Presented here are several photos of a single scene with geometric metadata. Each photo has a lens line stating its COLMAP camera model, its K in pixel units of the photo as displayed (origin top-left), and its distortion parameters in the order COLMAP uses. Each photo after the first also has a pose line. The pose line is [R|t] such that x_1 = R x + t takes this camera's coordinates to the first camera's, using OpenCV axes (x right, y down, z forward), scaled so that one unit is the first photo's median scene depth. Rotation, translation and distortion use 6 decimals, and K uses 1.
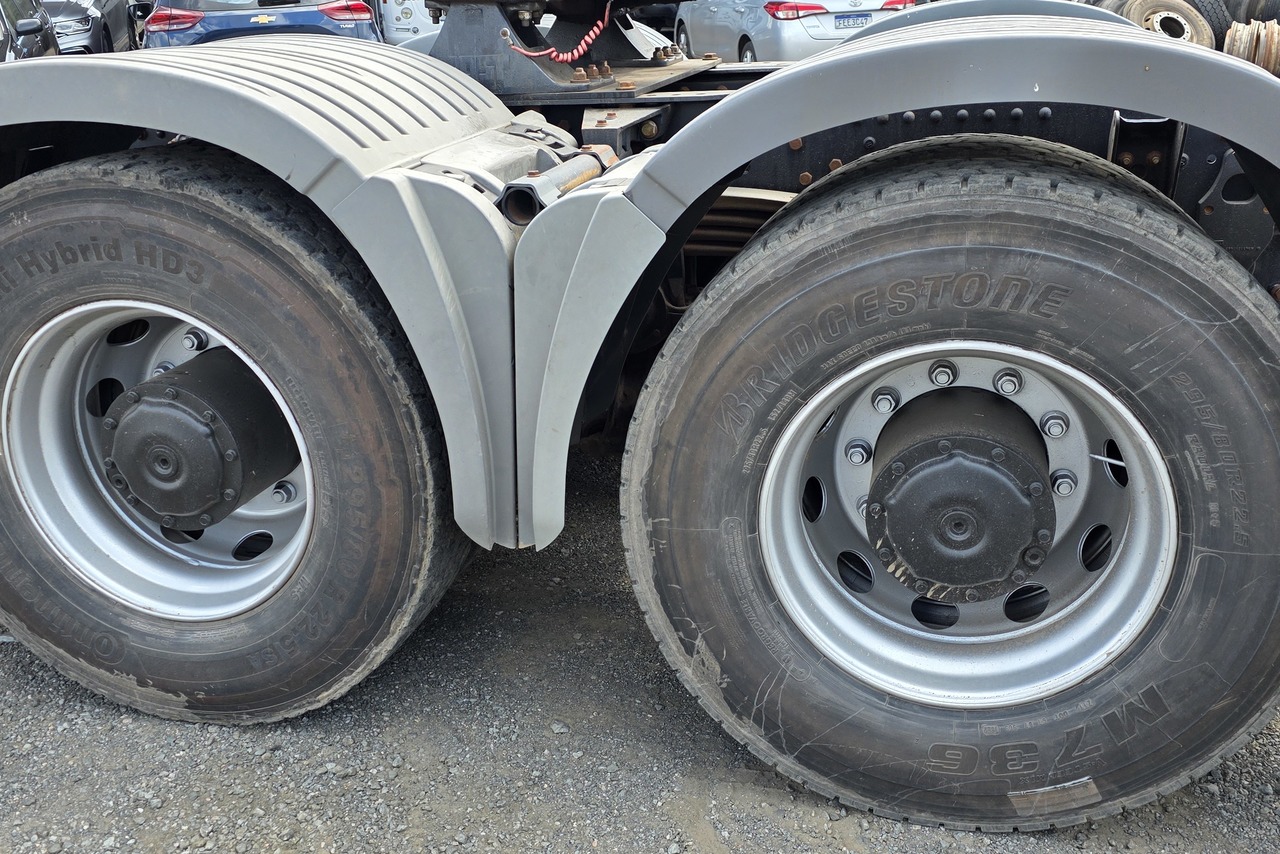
lens RADIAL K [[1198.6, 0, 685.1], [0, 1198.6, 428.0], [0, 0, 1]] dist [0.030016, -0.009406]
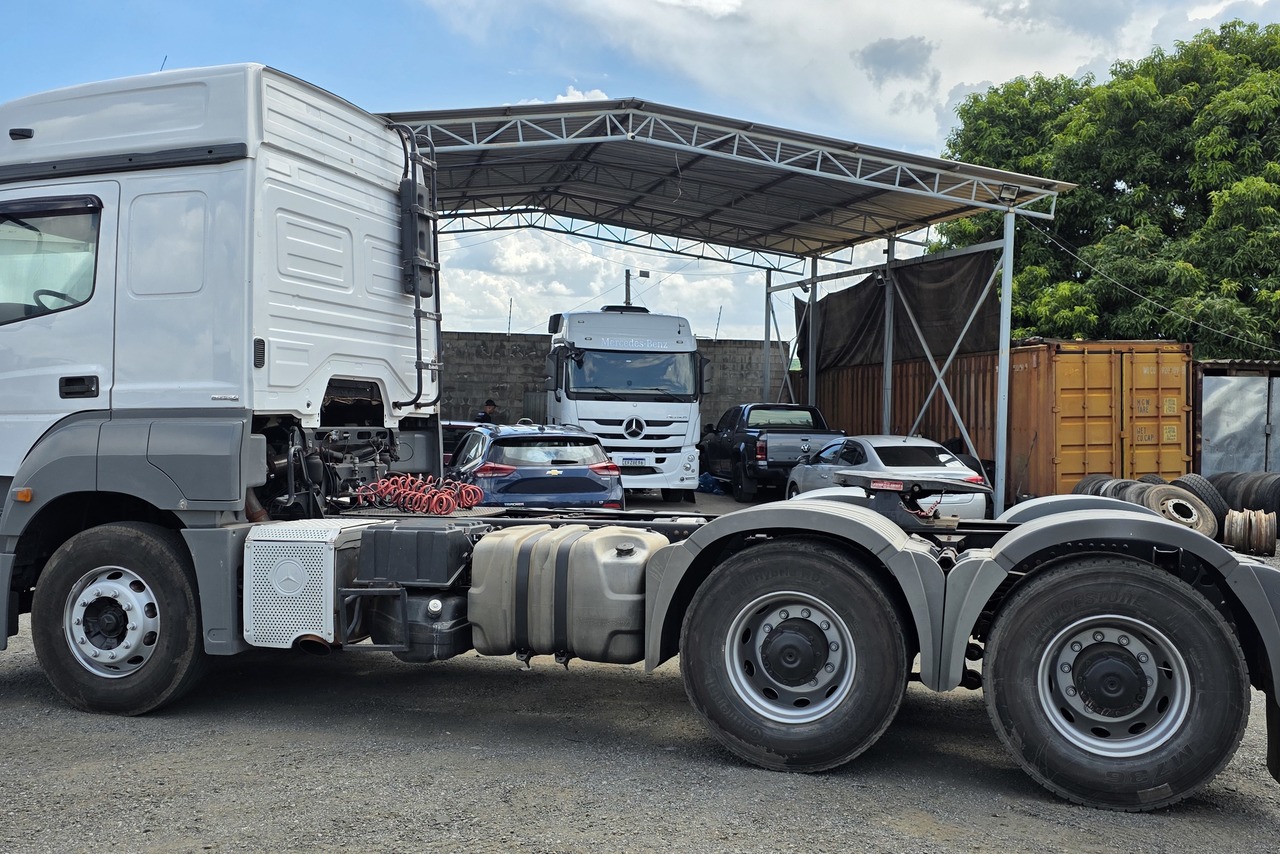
lens RADIAL K [[1227.7, 0, 659.6], [0, 1227.7, 409.1], [0, 0, 1]] dist [0.134707, -0.252624]
pose [[0.998008, 0.050487, -0.037840, -0.708462], [-0.060867, 0.928342, -0.366710, 0.584084], [0.016614, 0.368282, 0.929566, -1.856069]]
